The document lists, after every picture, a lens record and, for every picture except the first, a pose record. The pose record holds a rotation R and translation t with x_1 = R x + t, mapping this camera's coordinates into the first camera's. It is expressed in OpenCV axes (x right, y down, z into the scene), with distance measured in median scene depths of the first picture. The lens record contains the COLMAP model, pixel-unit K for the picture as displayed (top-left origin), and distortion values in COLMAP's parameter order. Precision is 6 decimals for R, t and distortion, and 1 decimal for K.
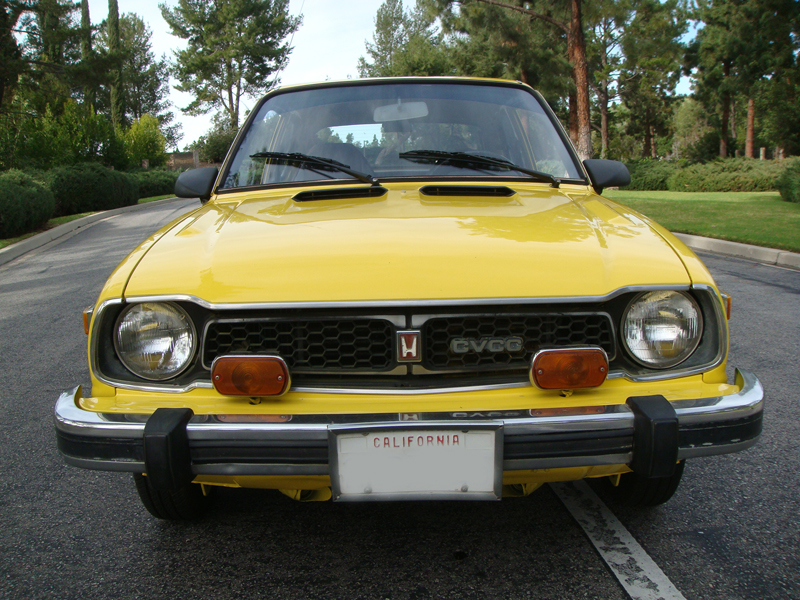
lens RADIAL K [[765.2, 0, 400.0], [0, 765.2, 300.0], [0, 0, 1]] dist [-0.073706, 0.019961]
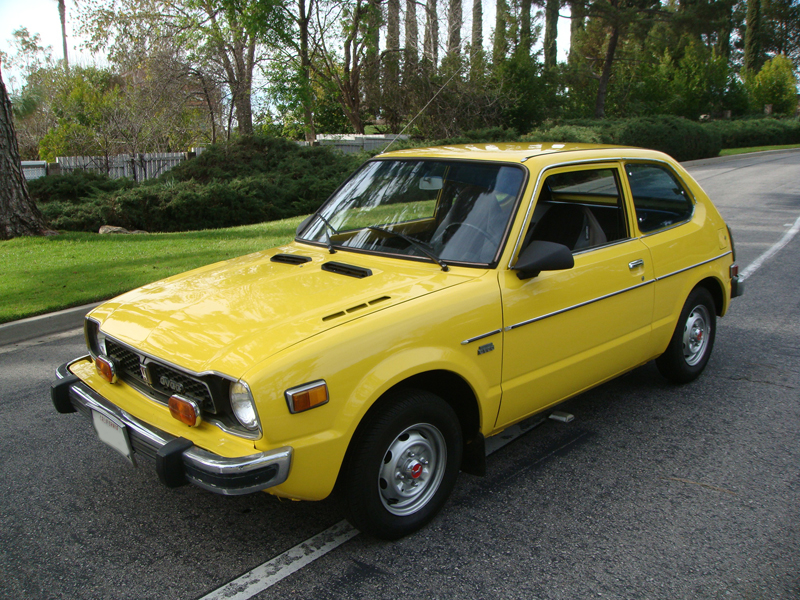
lens RADIAL K [[765.2, 0, 400.0], [0, 765.2, 300.0], [0, 0, 1]] dist [-0.073706, 0.019961]
pose [[0.715601, 0.184047, -0.673827, 0.053339], [-0.133053, 0.982916, 0.127169, -0.013469], [0.685720, -0.001347, 0.727864, 0.004373]]
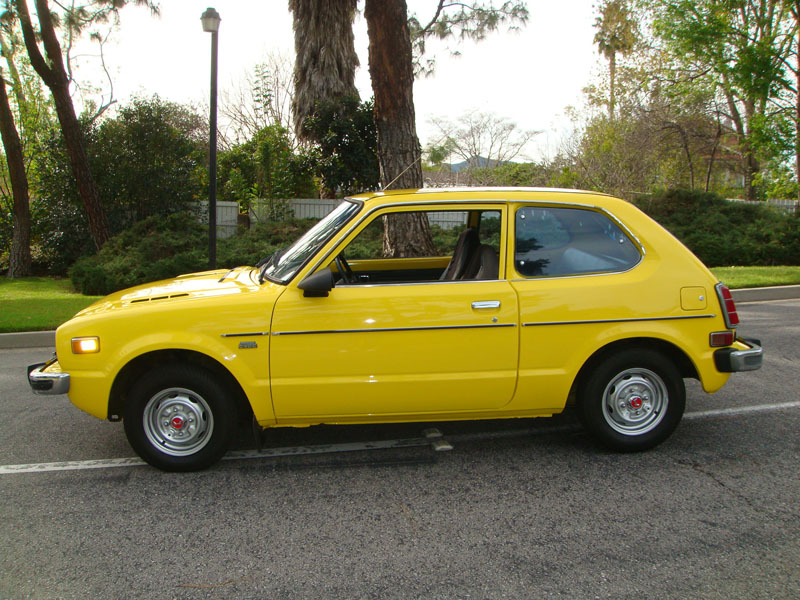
lens RADIAL K [[765.2, 0, 400.0], [0, 765.2, 300.0], [0, 0, 1]] dist [-0.073706, 0.019961]
pose [[0.081061, 0.188236, -0.978773, 0.094001], [-0.160115, 0.971710, 0.173617, -0.023154], [0.983764, 0.142642, 0.108907, 0.060641]]
